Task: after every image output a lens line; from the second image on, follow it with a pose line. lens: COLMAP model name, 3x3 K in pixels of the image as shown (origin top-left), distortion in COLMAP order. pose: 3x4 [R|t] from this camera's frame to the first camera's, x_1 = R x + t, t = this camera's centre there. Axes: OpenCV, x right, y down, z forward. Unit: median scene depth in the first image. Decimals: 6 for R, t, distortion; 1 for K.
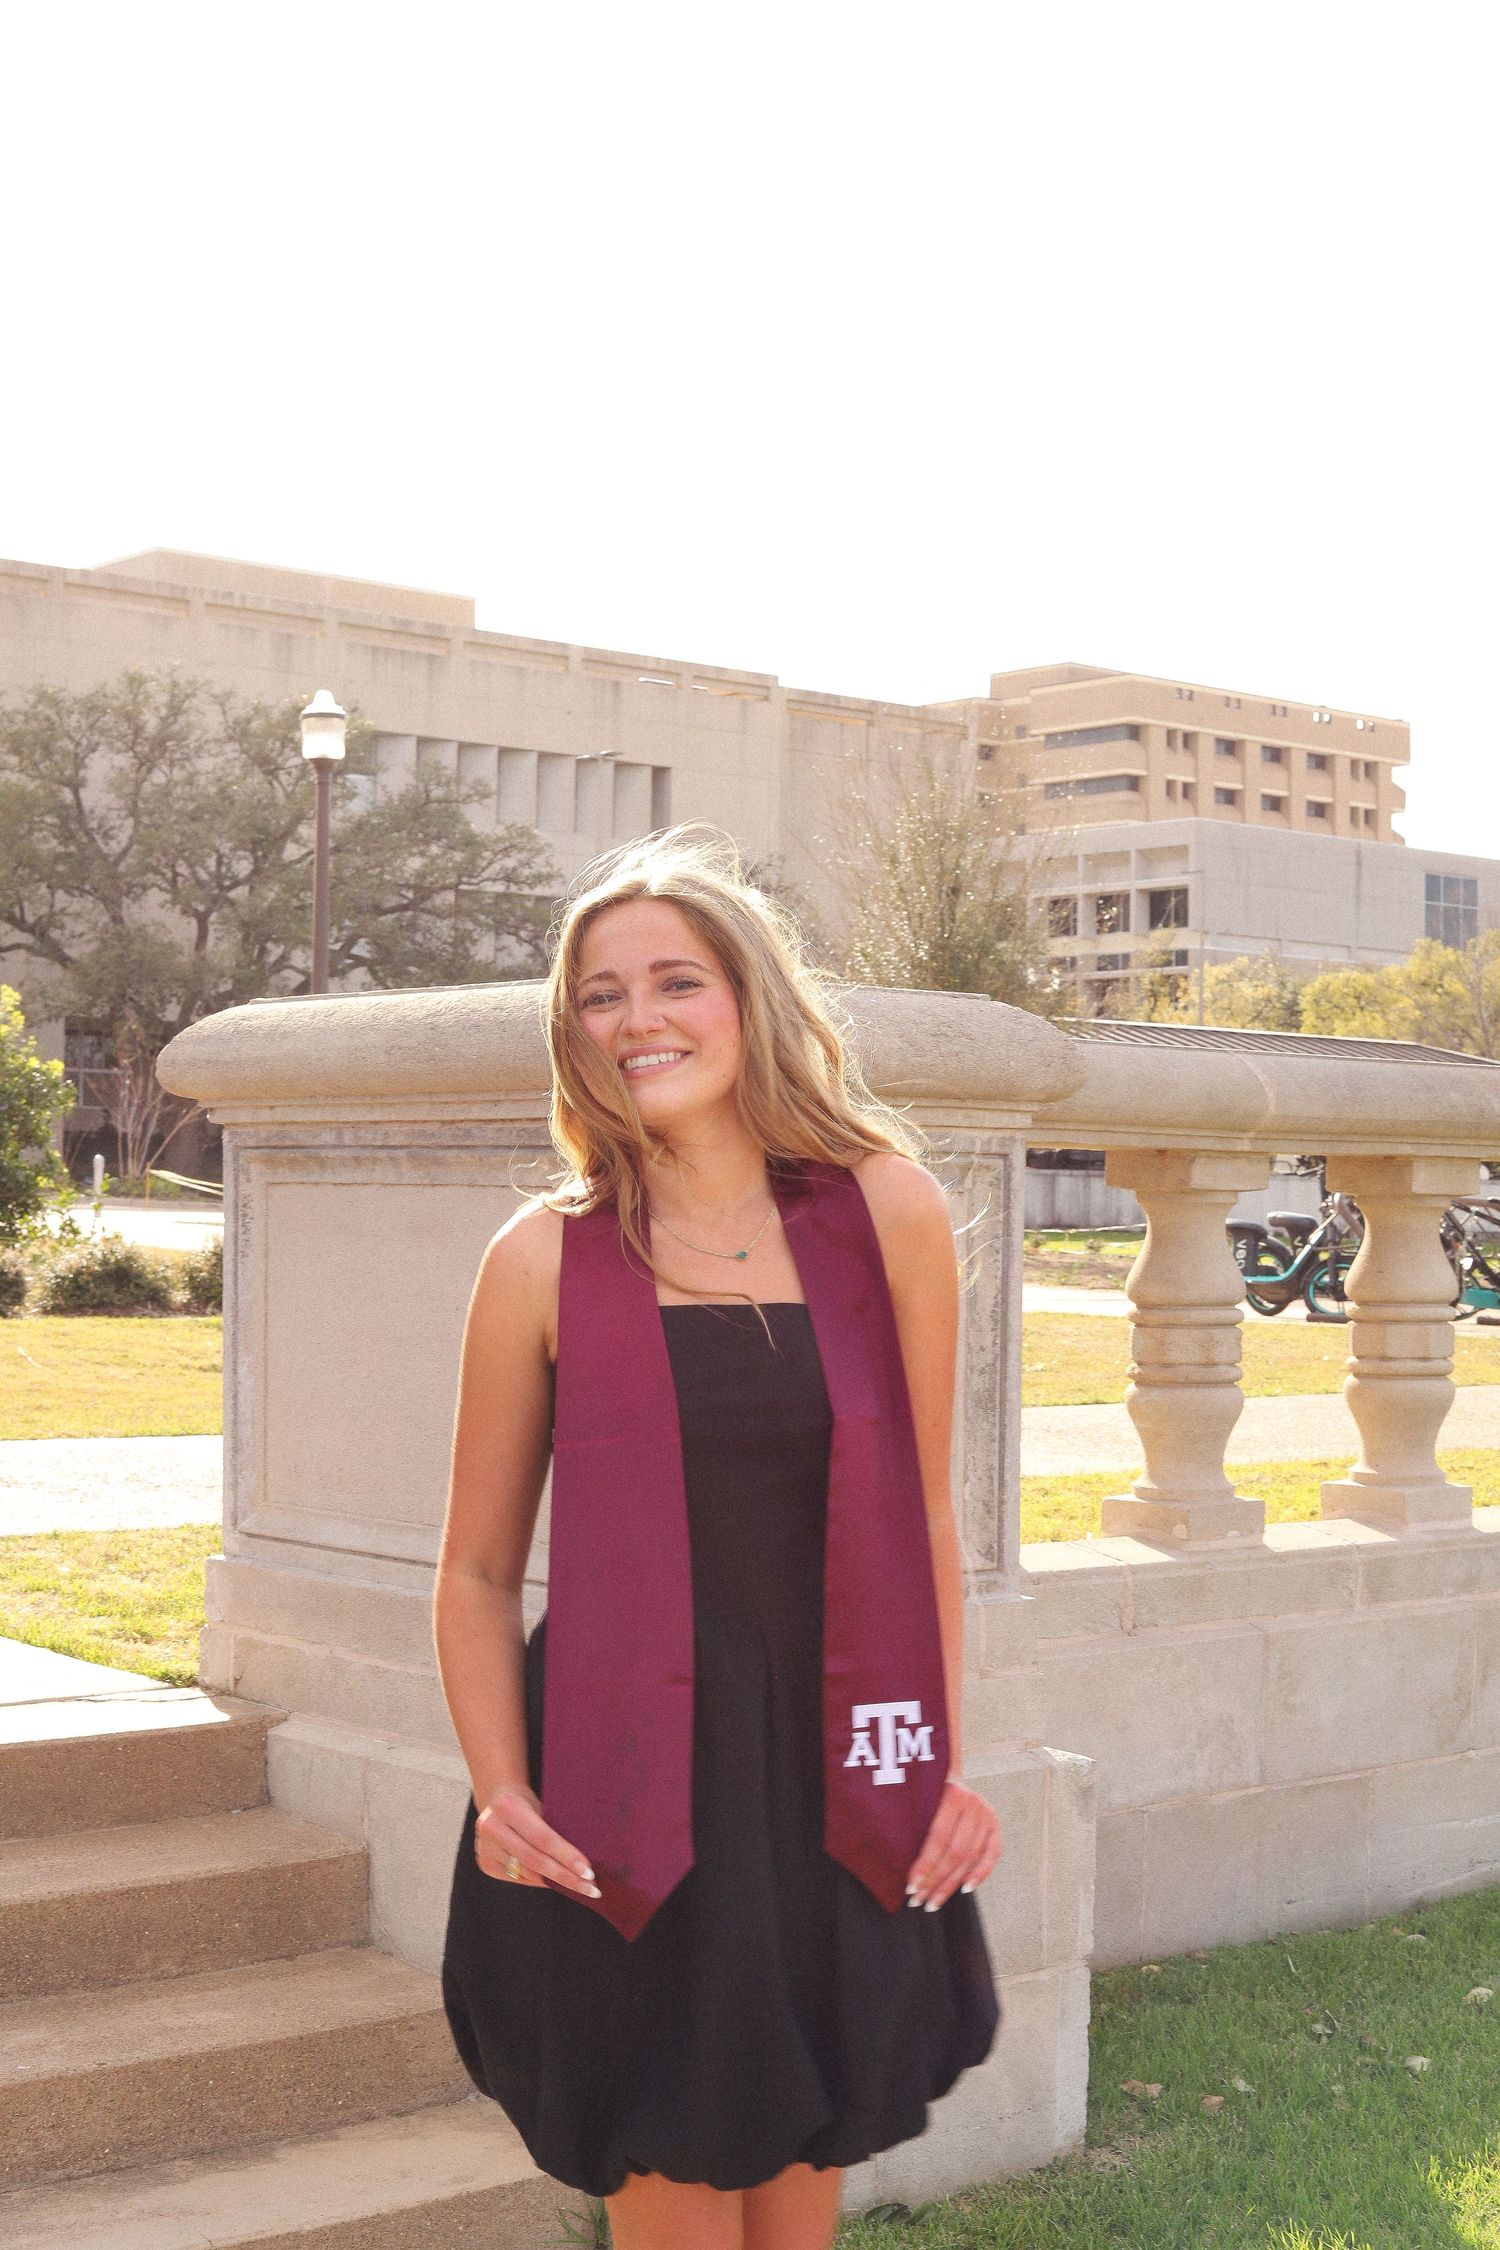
lens RADIAL K [[3378.1, 0, 750.9], [0, 3378.1, 1090.0], [0, 0, 1]] dist [-0.065795, -0.171479]
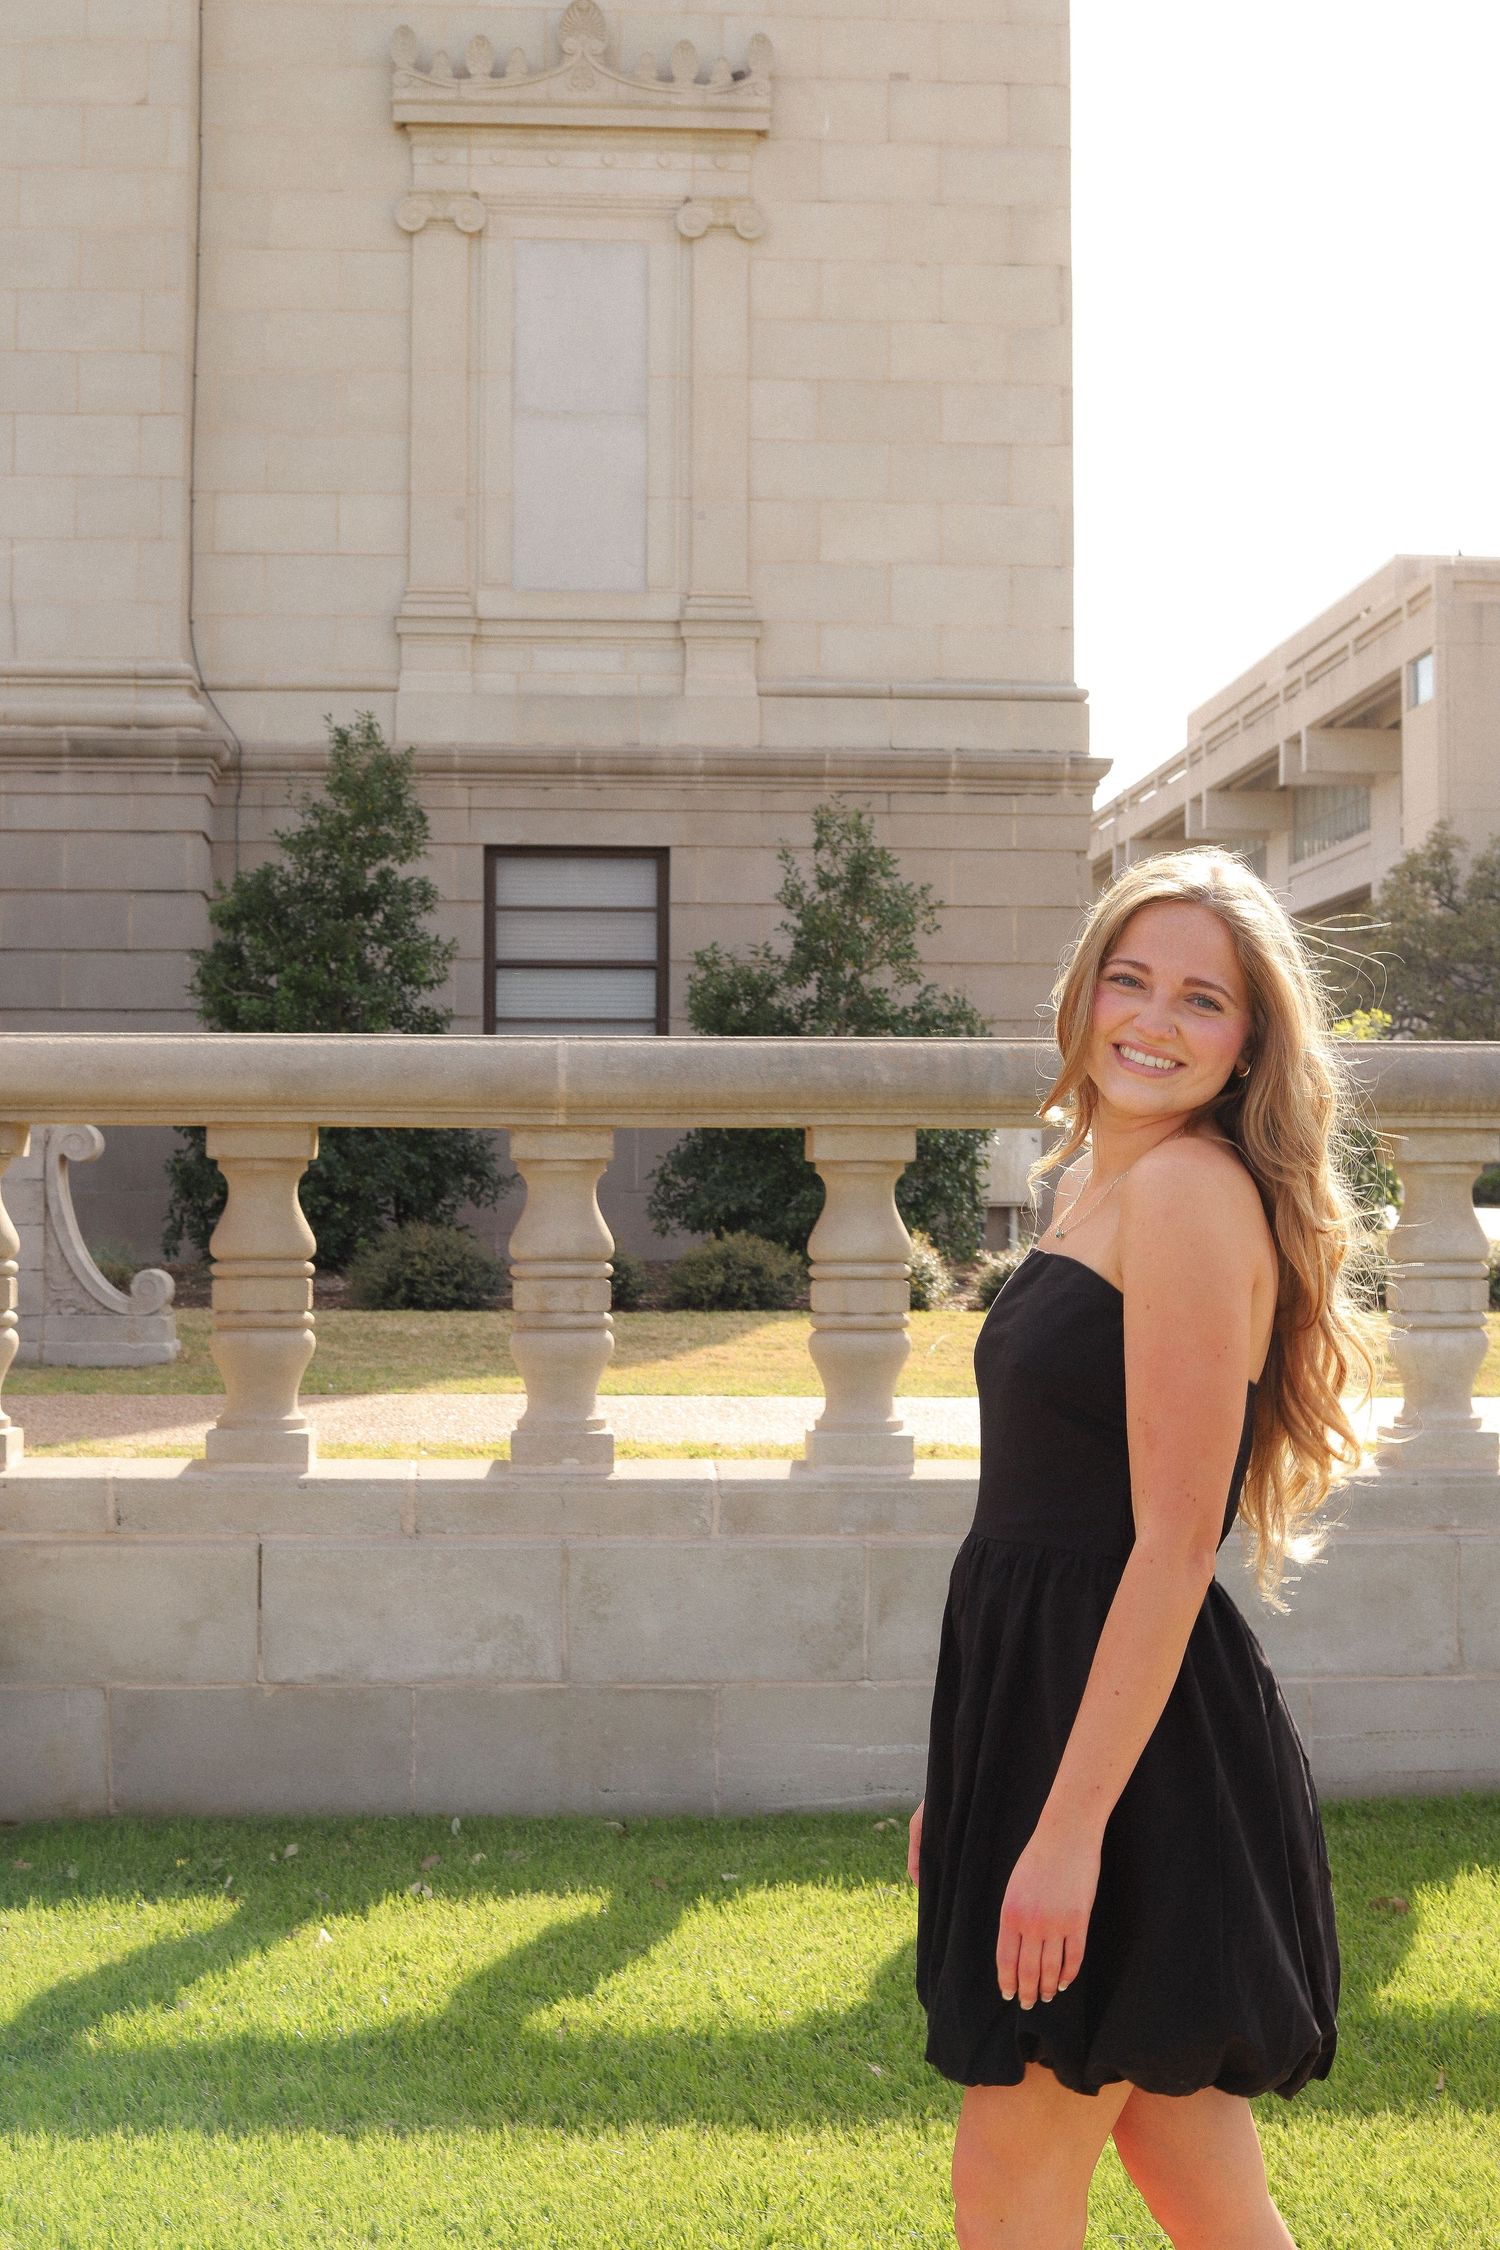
lens RADIAL K [[3378.1, 0, 750.9], [0, 3378.1, 1090.0], [0, 0, 1]] dist [-0.065795, -0.171479]
pose [[0.780346, -0.043620, -0.623825, 0.906608], [0.030770, 0.999034, -0.031365, 0.043853], [0.624590, 0.005281, 0.780935, 0.146214]]
